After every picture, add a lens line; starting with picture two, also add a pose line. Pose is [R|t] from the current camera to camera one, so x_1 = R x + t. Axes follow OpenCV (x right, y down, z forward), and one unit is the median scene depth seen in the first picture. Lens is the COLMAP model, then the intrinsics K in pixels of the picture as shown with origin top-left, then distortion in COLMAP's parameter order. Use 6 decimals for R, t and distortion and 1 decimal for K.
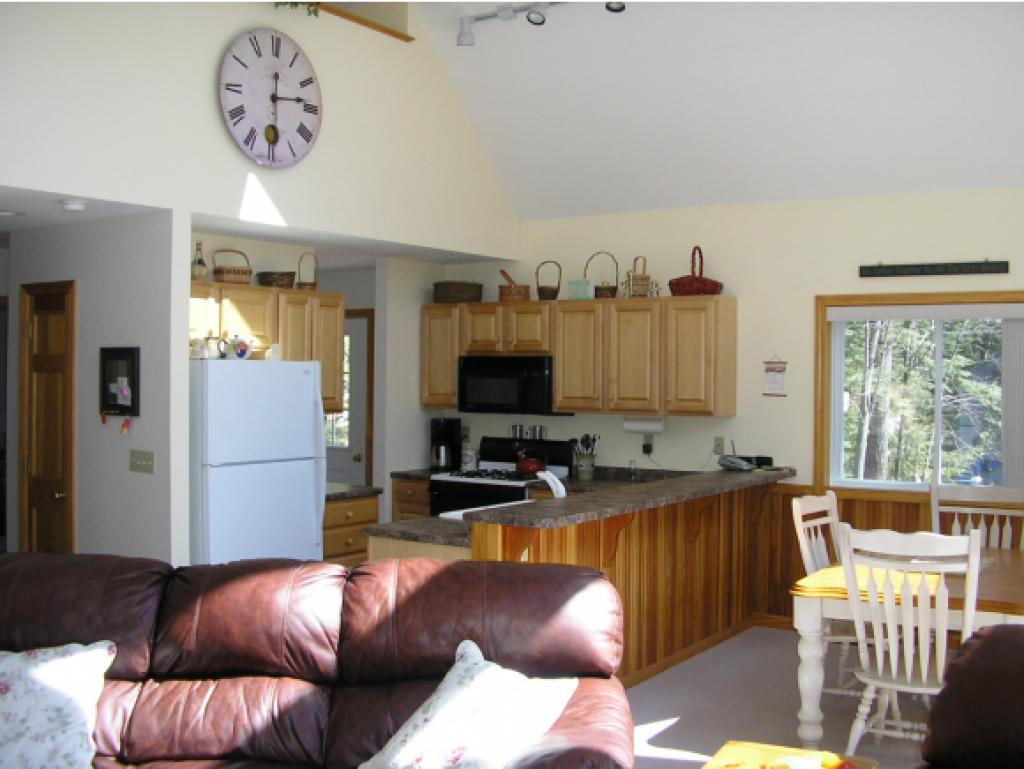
lens RADIAL K [[1134.5, 0, 512.0], [0, 1134.5, 384.5], [0, 0, 1]] dist [-0.163518, 0.071601]
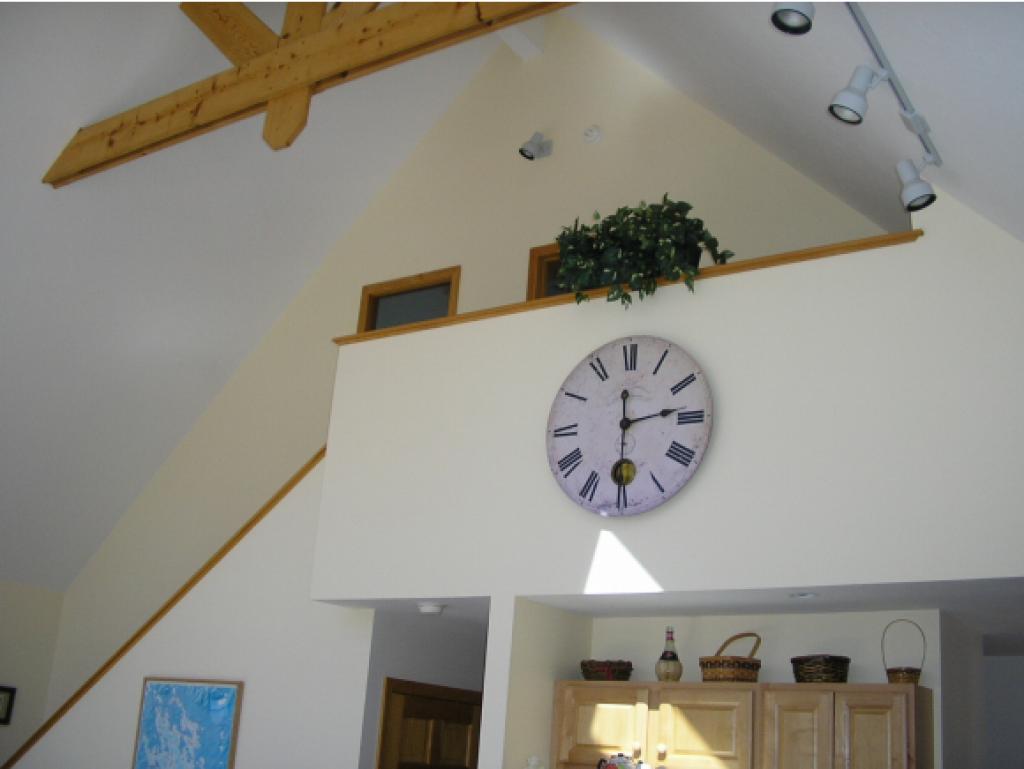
lens RADIAL K [[1134.5, 0, 512.0], [0, 1134.5, 384.5], [0, 0, 1]] dist [-0.163518, 0.071601]
pose [[0.012919, -0.329753, -0.943979, 0.431322], [-0.081367, 0.940580, -0.329679, -0.021946], [0.996601, 0.081067, -0.014680, 0.791721]]
